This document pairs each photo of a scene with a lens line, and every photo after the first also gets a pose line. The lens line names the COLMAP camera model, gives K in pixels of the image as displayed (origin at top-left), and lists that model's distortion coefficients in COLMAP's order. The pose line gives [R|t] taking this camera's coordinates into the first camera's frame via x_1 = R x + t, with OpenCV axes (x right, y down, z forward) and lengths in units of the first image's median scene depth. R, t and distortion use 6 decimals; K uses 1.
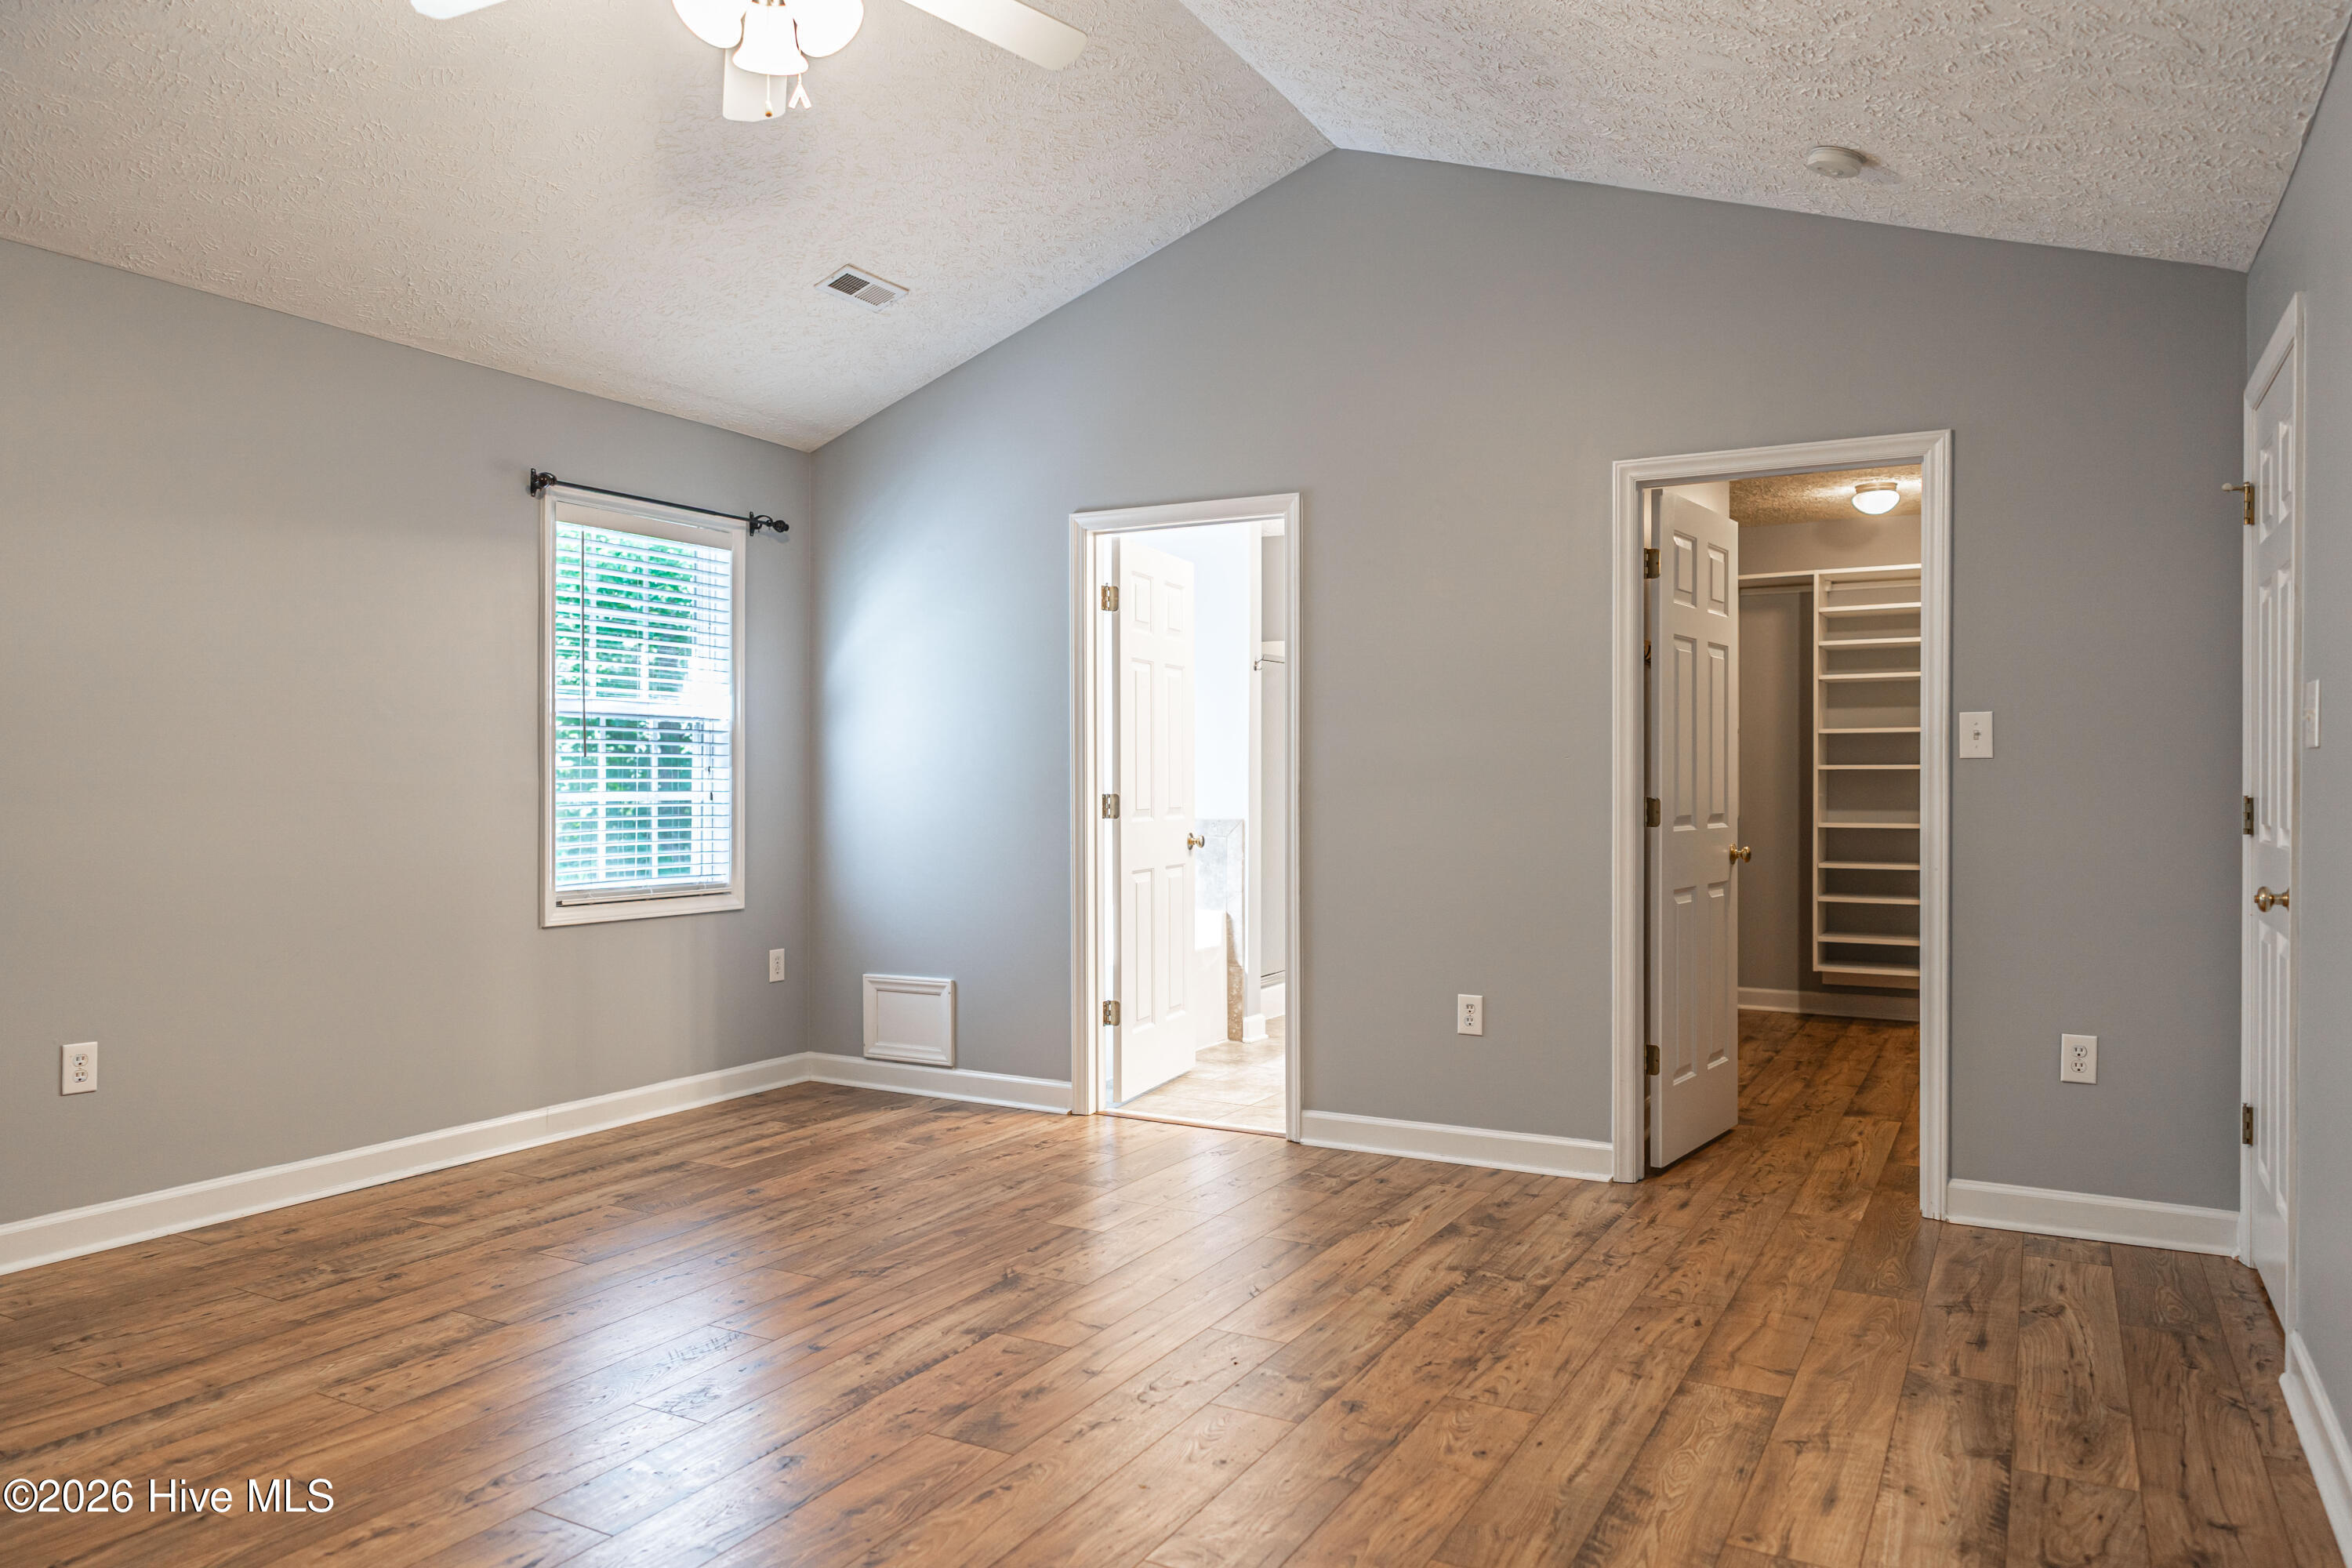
lens RADIAL K [[1569.3, 0, 1167.2], [0, 1569.3, 784.1], [0, 0, 1]] dist [-0.003281, 0.003972]
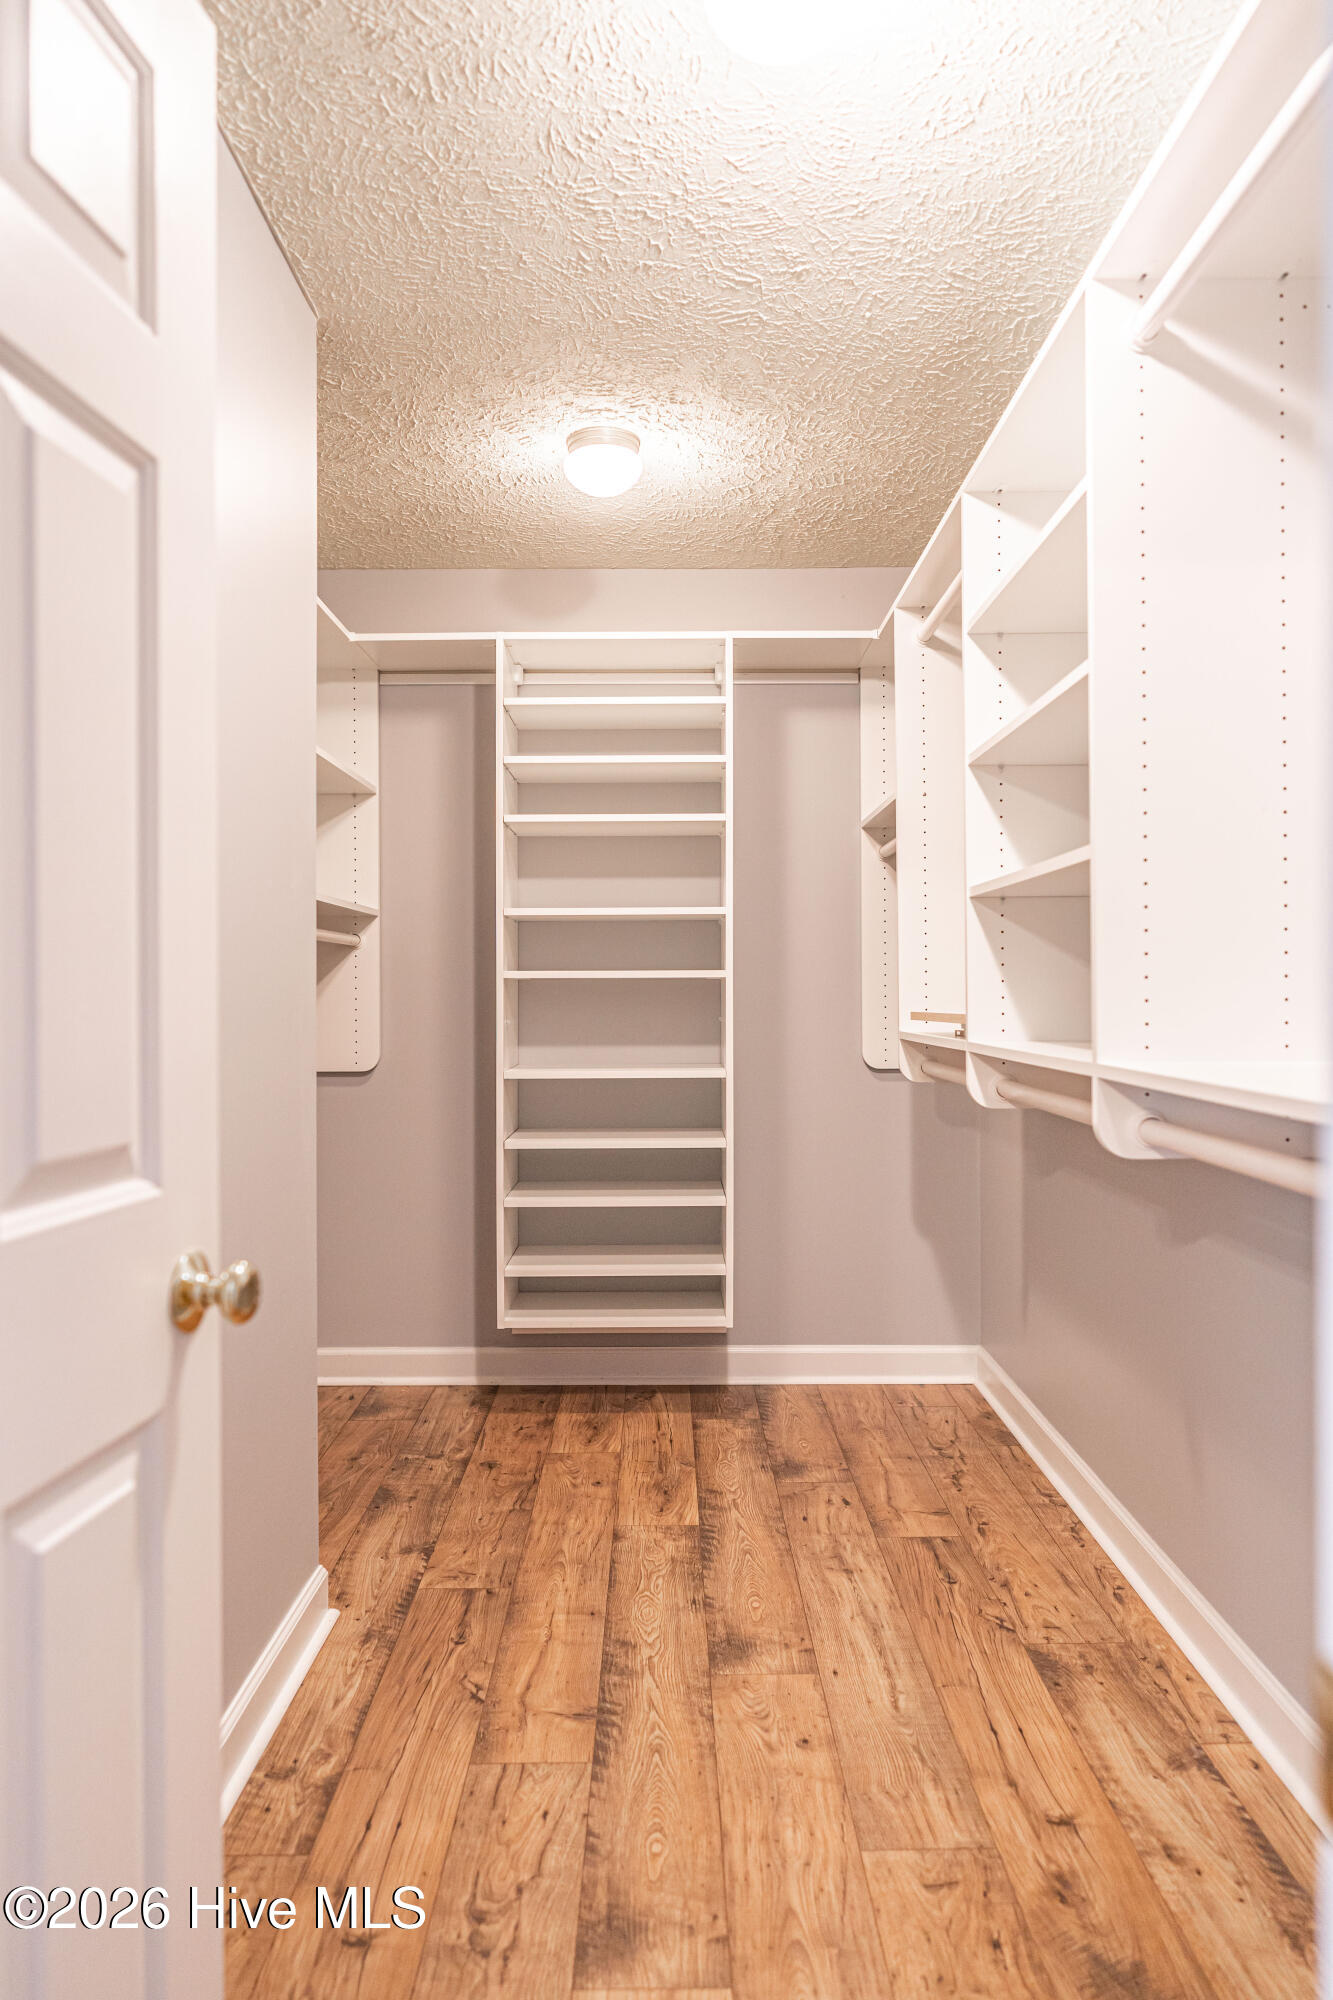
lens RADIAL K [[1334.5, 0, 663.8], [0, 1334.5, 997.8], [0, 0, 1]] dist [-0.003281, 0.003972]
pose [[0.871992, -0.004047, 0.489503, 0.224402], [0.004205, 0.999991, 0.000776, -0.002024], [-0.489502, 0.001382, 0.872001, 0.539420]]
